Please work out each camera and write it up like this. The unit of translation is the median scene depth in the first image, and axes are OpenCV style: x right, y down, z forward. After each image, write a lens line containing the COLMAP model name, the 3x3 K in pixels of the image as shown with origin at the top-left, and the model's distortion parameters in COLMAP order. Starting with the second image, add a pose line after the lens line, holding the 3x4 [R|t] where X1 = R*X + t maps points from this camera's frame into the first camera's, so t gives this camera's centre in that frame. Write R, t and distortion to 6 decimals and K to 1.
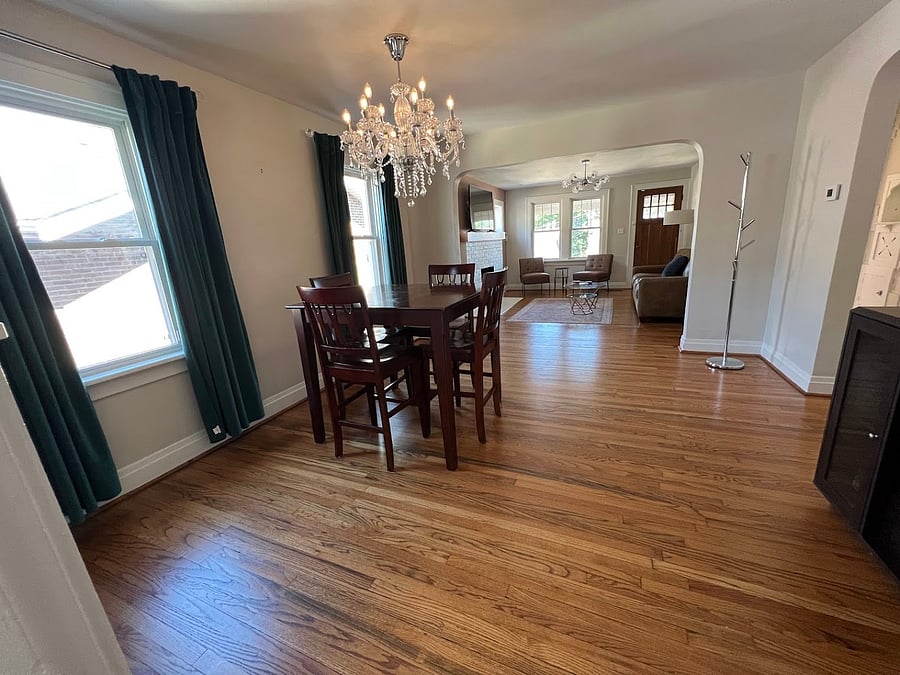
lens RADIAL K [[363.6, 0, 452.7], [0, 363.6, 340.9], [0, 0, 1]] dist [0.002282, -0.000457]
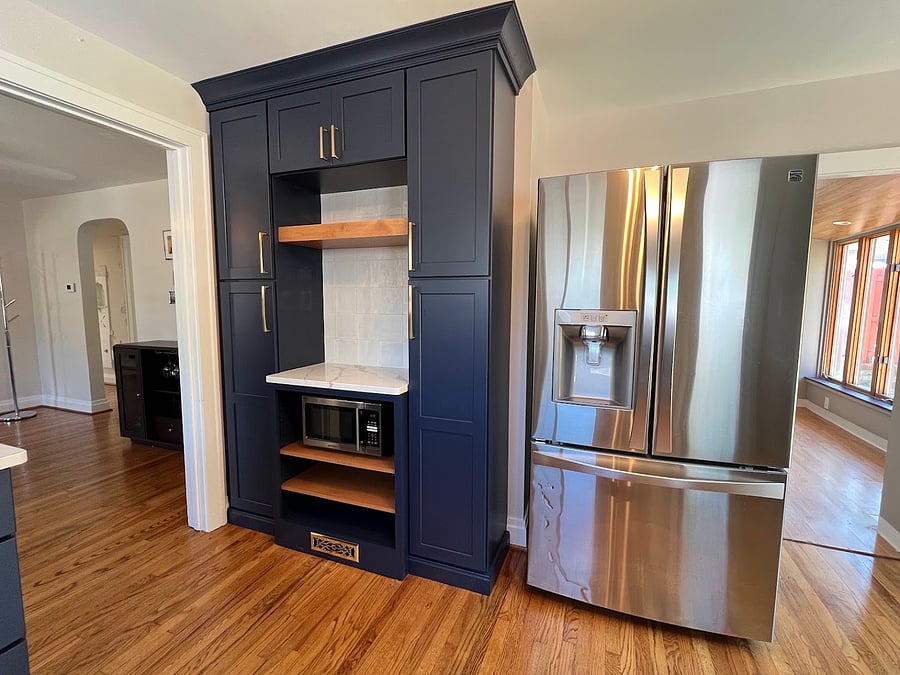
lens RADIAL K [[405.7, 0, 454.0], [0, 405.7, 338.3], [0, 0, 1]] dist [-0.003373, 0.000268]
pose [[-0.040053, -0.032311, 0.998675, -0.382494], [0.256141, 0.965747, 0.041518, 0.079531], [-0.965809, 0.257464, -0.030405, -0.244340]]
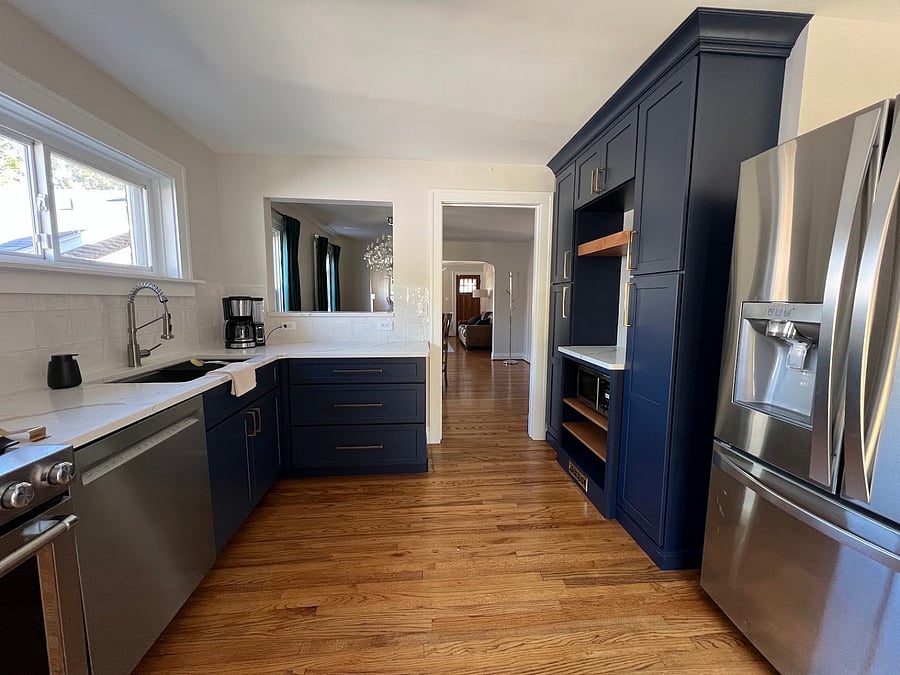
lens RADIAL K [[363.6, 0, 449.3], [0, 363.6, 338.2], [0, 0, 1]] dist [0.002282, -0.000457]
pose [[0.881525, 0.016685, 0.471842, -0.376749], [0.062787, 0.986356, -0.152181, 0.144060], [-0.467943, 0.163777, 0.868450, -0.463151]]
